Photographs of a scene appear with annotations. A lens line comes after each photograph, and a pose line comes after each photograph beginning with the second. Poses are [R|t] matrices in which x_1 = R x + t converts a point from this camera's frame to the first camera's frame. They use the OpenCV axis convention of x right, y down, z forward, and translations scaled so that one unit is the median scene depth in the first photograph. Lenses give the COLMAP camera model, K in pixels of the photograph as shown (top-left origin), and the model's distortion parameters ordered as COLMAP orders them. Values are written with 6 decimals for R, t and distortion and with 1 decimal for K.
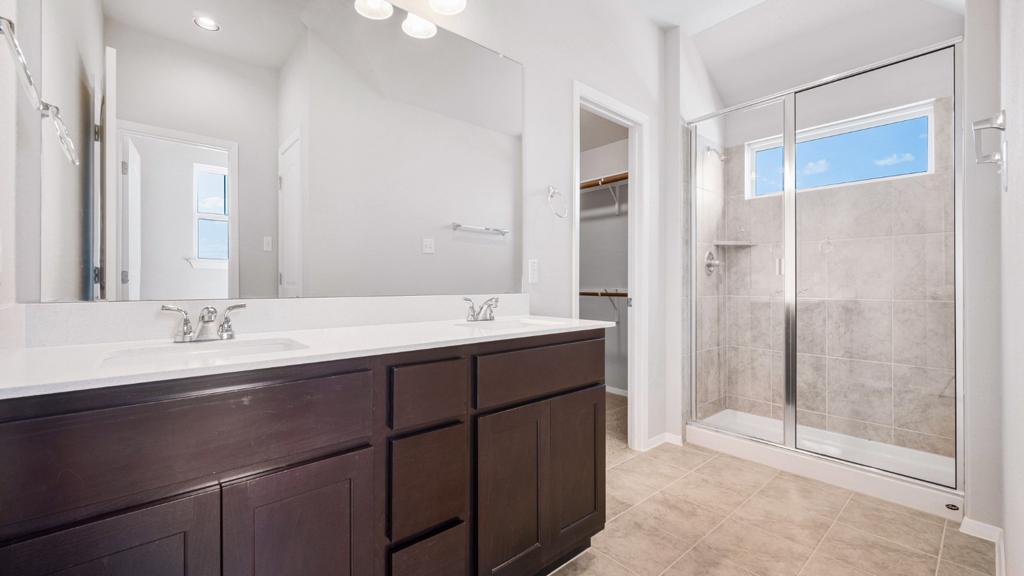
lens RADIAL K [[413.8, 0, 512.0], [0, 413.8, 288.0], [0, 0, 1]] dist [-0.000396, 0.000217]
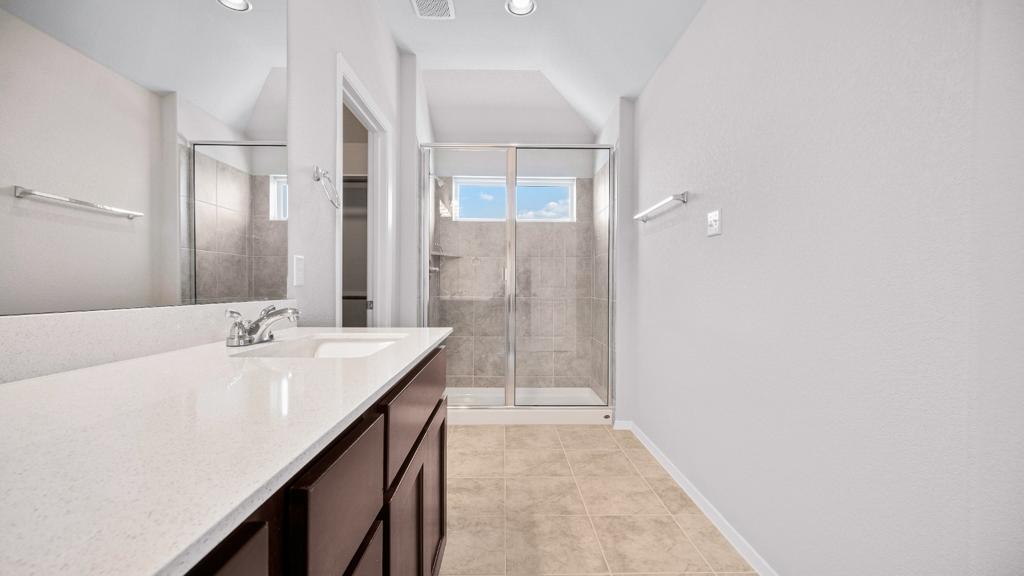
lens RADIAL K [[342.3, 0, 512.0], [0, 342.3, 290.3], [0, 0, 1]] dist [0.018422, -0.000004]
pose [[0.637531, -0.007757, 0.770386, -0.207472], [0.006282, 0.999968, 0.004870, -0.005263], [-0.770399, 0.001735, 0.637559, 0.281016]]
